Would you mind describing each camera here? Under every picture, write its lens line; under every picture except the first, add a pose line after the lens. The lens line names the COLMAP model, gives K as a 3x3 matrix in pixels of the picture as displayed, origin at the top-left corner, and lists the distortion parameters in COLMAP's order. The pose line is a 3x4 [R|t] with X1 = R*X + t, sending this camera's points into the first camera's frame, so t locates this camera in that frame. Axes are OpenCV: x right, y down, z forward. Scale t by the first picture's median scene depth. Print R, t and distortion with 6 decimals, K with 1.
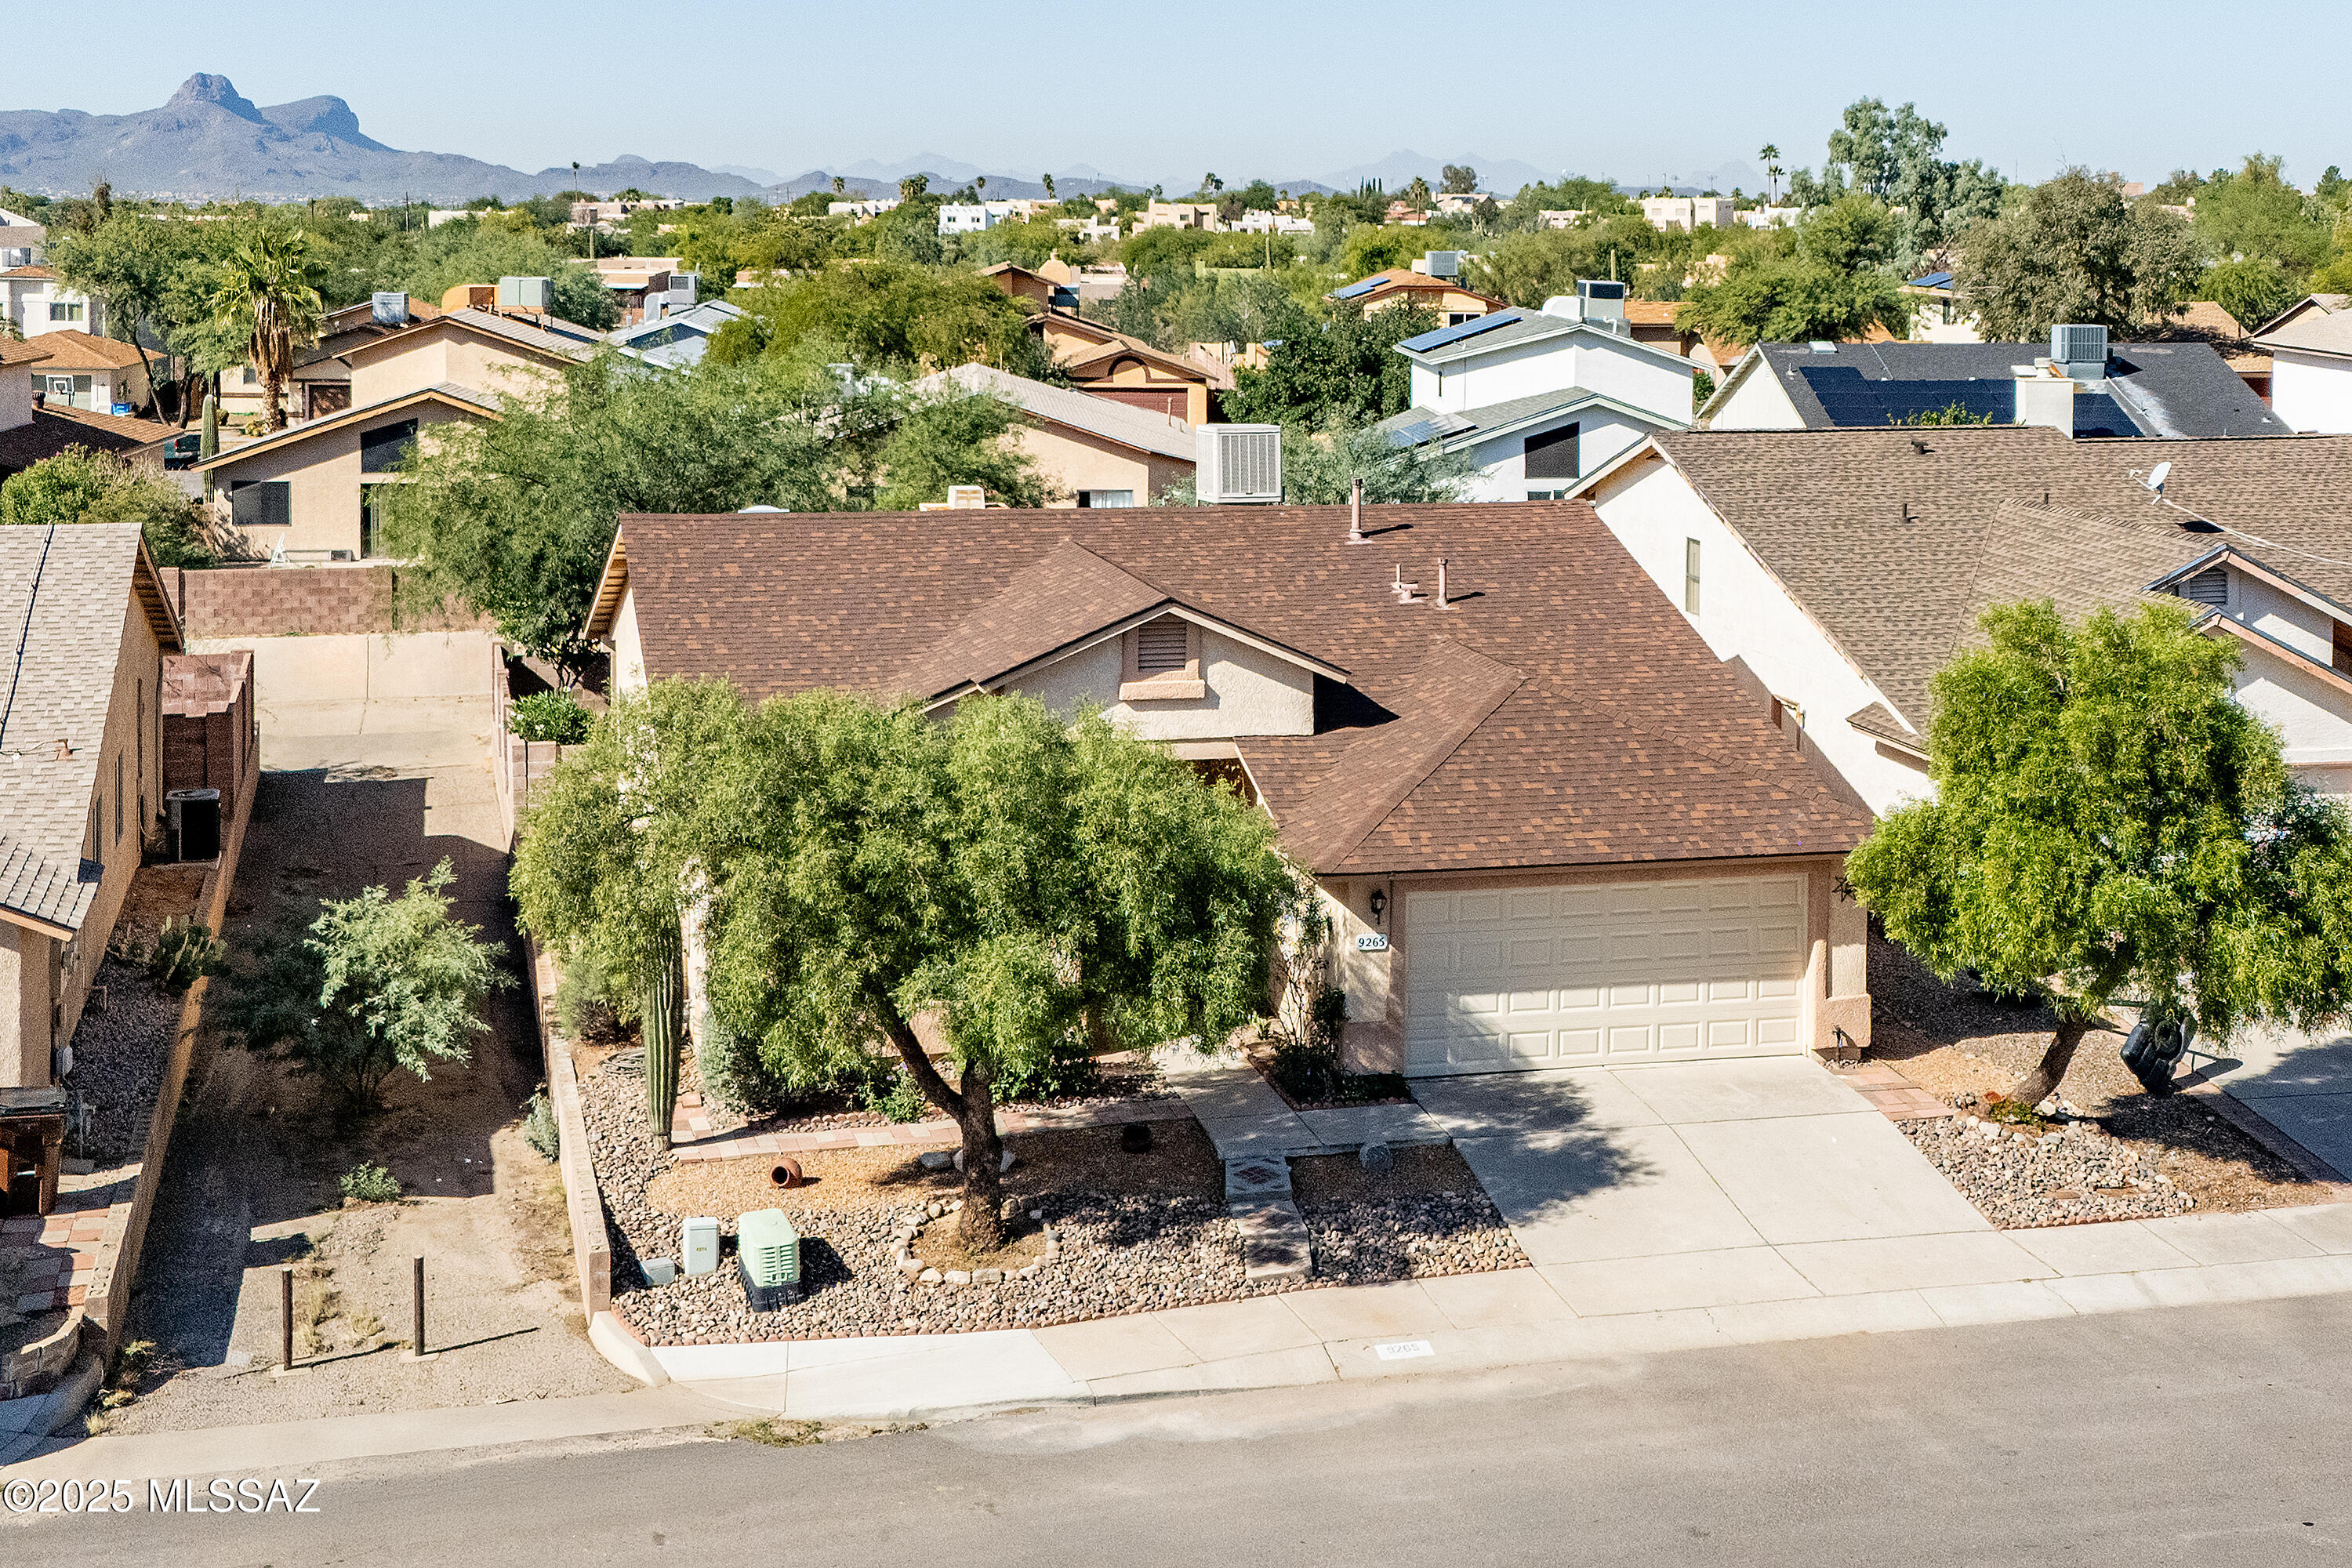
lens RADIAL K [[1635.7, 0, 1176.0], [0, 1635.7, 784.0], [0, 0, 1]] dist [0.036615, -0.001137]
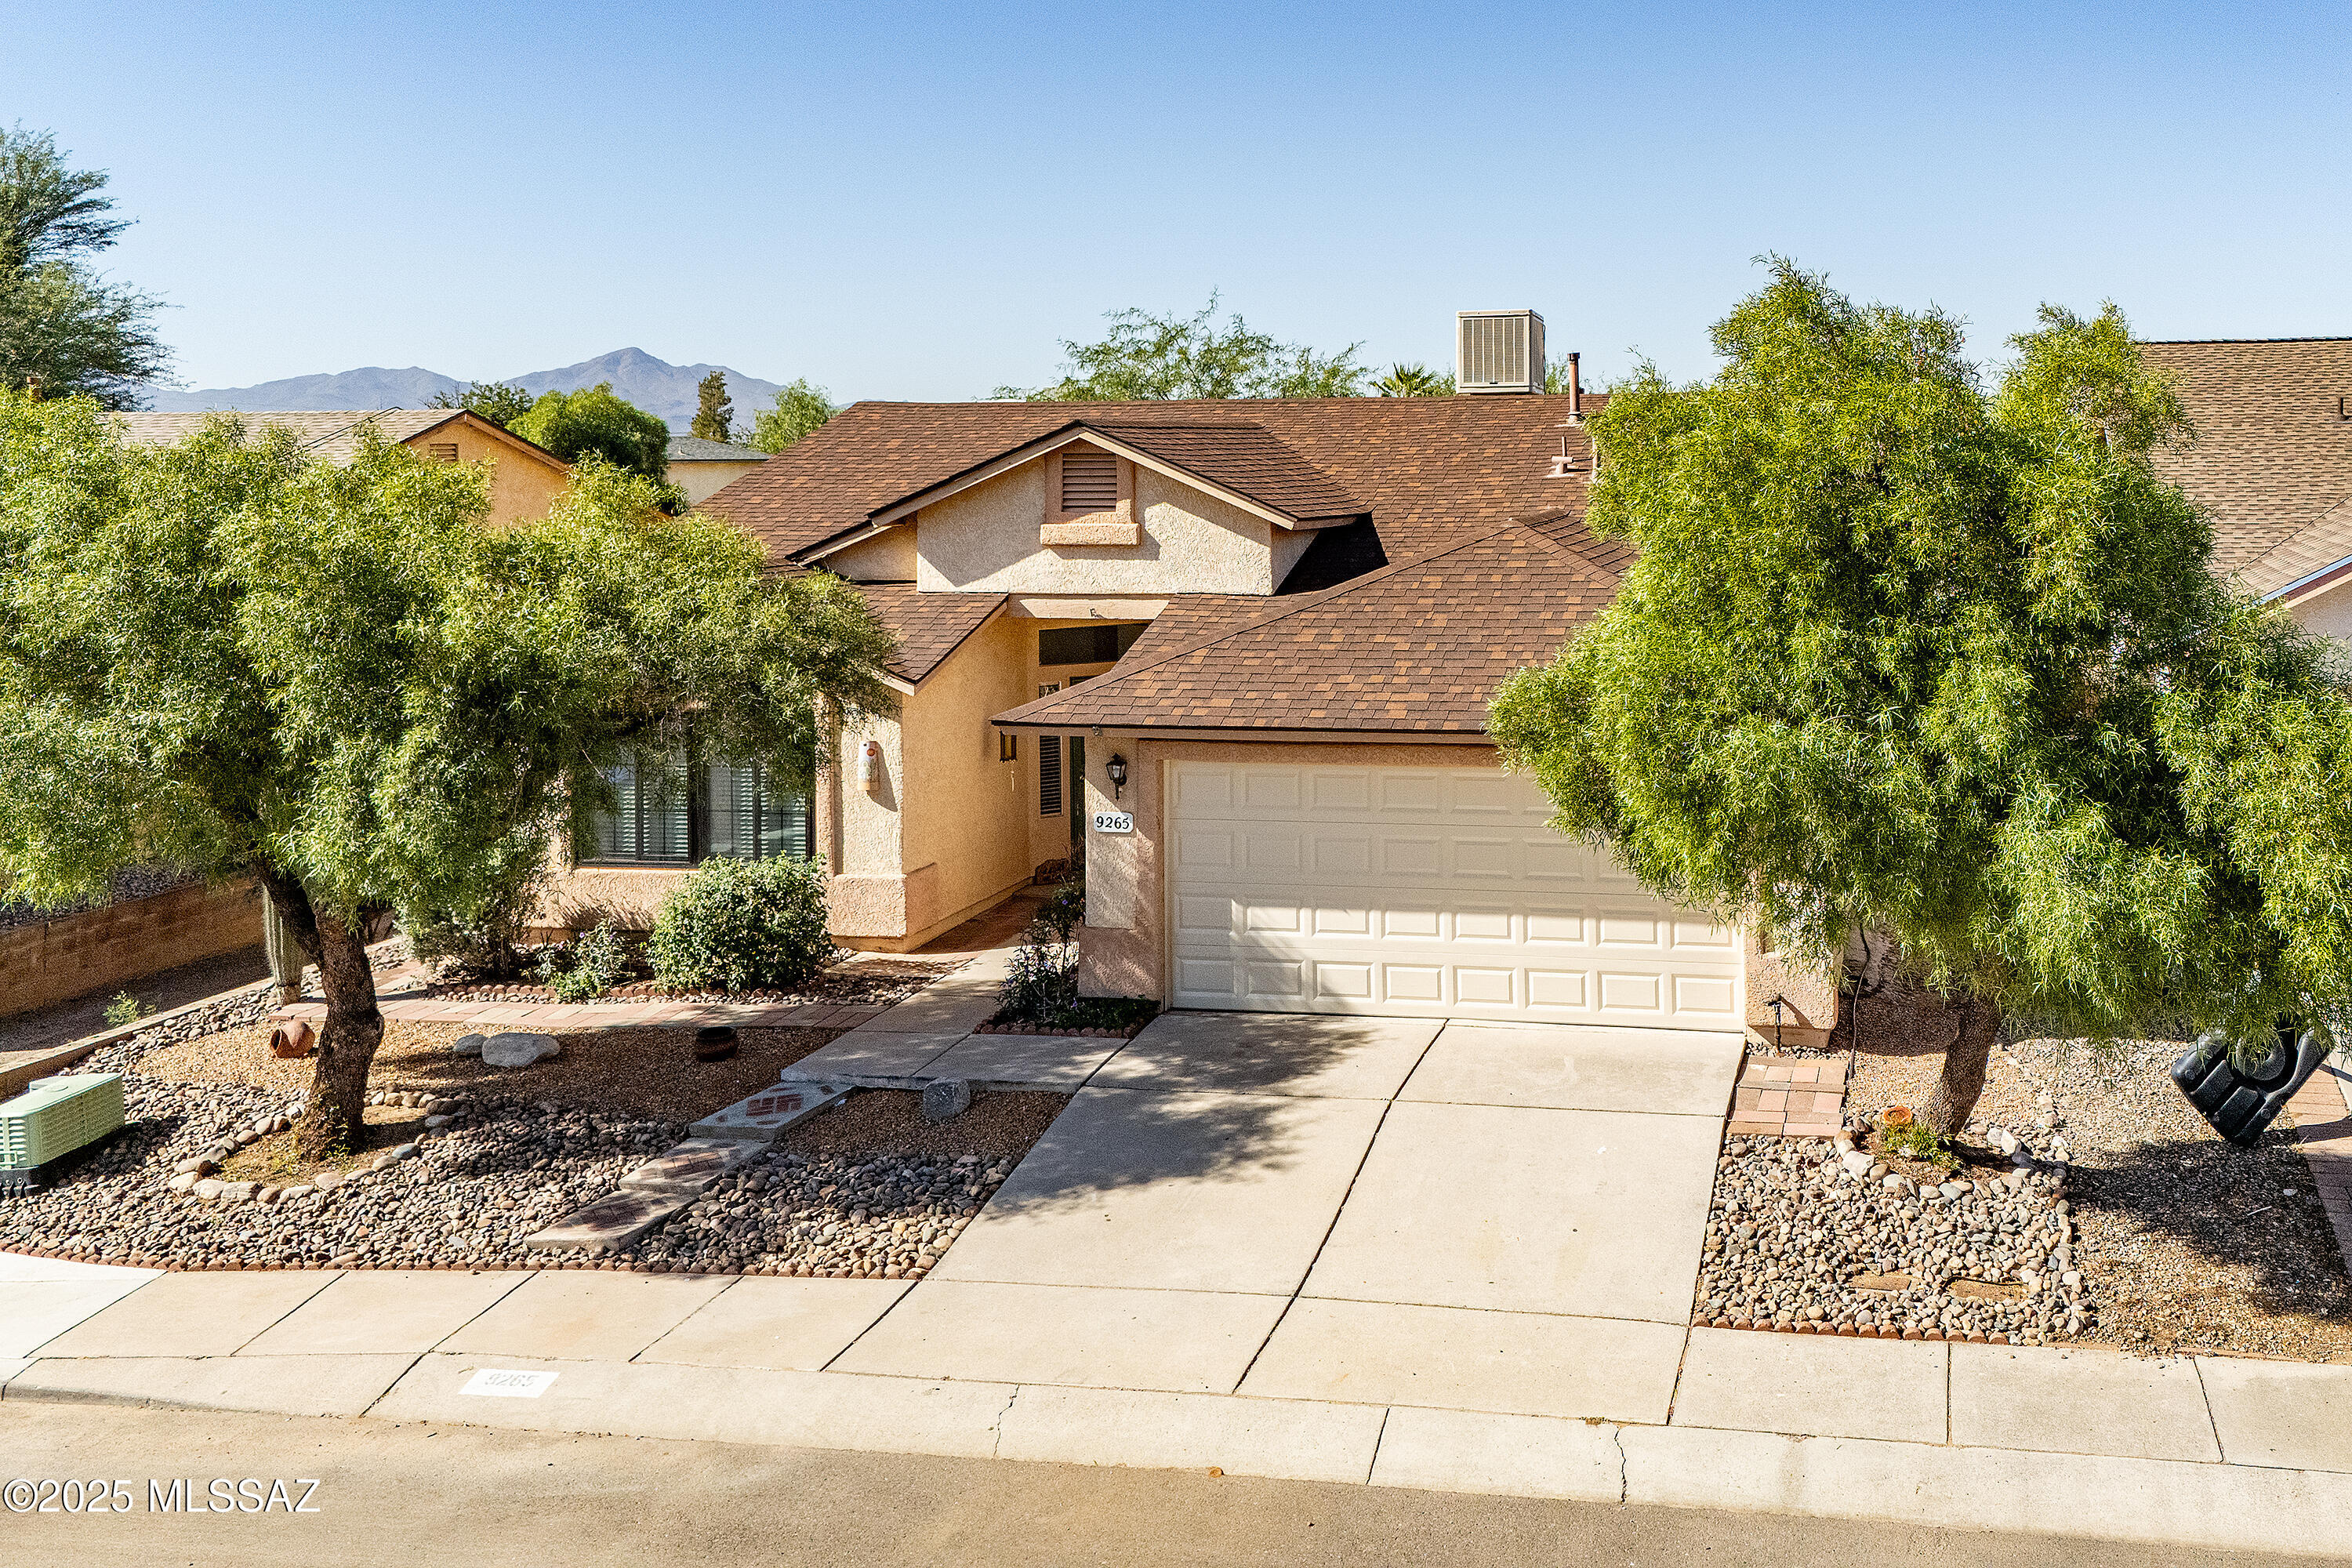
lens RADIAL K [[1617.7, 0, 1176.6], [0, 1617.7, 637.8], [0, 0, 1]] dist [0.030043, -0.006590]
pose [[0.963983, 0.039295, -0.263046, 0.438940], [-0.053017, 0.997567, -0.045272, 0.054205], [0.260627, 0.057587, 0.963720, 0.347059]]
